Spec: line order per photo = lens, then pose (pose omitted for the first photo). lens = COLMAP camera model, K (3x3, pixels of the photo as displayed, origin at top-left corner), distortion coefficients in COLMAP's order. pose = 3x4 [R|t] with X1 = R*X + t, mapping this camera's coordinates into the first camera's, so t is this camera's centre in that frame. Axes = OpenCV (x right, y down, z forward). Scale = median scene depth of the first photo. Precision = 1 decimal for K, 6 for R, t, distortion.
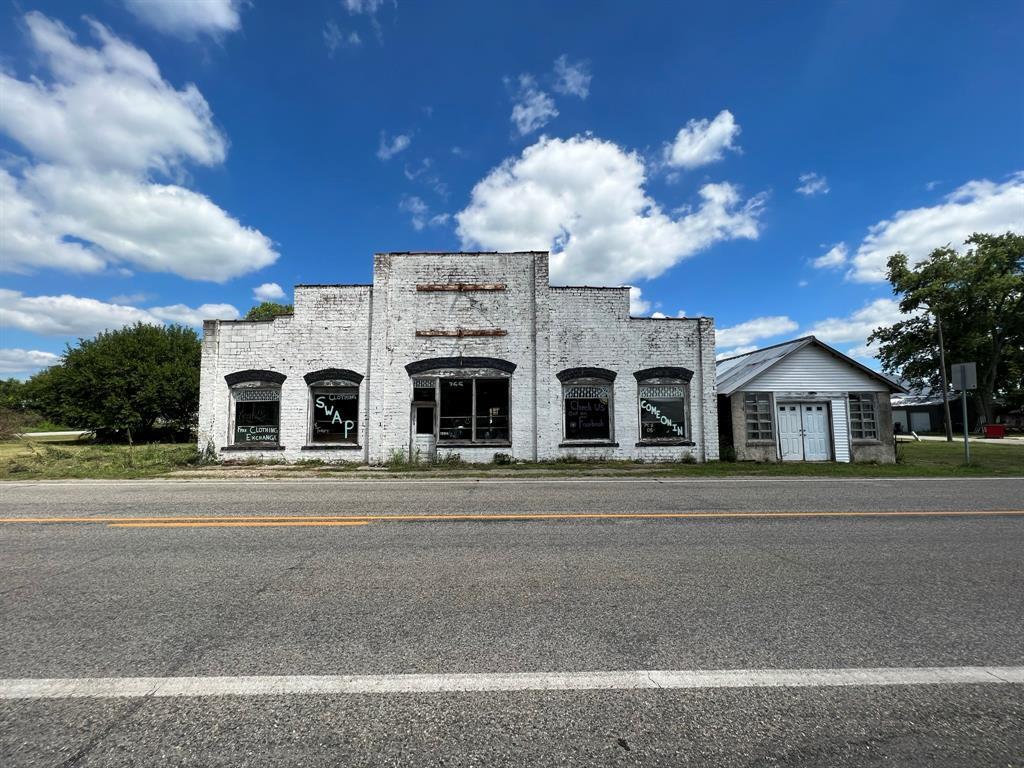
lens RADIAL K [[410.6, 0, 512.6], [0, 410.6, 374.4], [0, 0, 1]] dist [-0.002280, -0.000028]
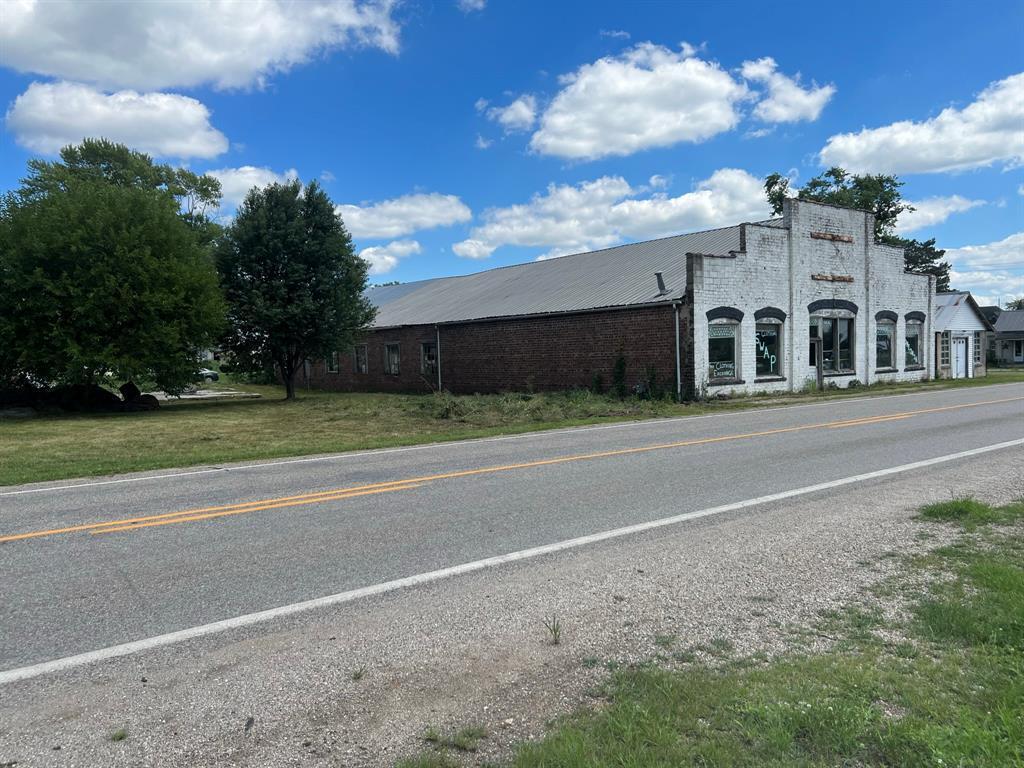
lens RADIAL K [[774.0, 0, 511.4], [0, 774.0, 389.4], [0, 0, 1]] dist [0.006176, -0.002322]
pose [[0.790645, -0.043032, 0.610761, -2.208009], [-0.041298, 0.991507, 0.123319, -0.021981], [-0.610880, -0.122724, 0.782153, -0.191297]]
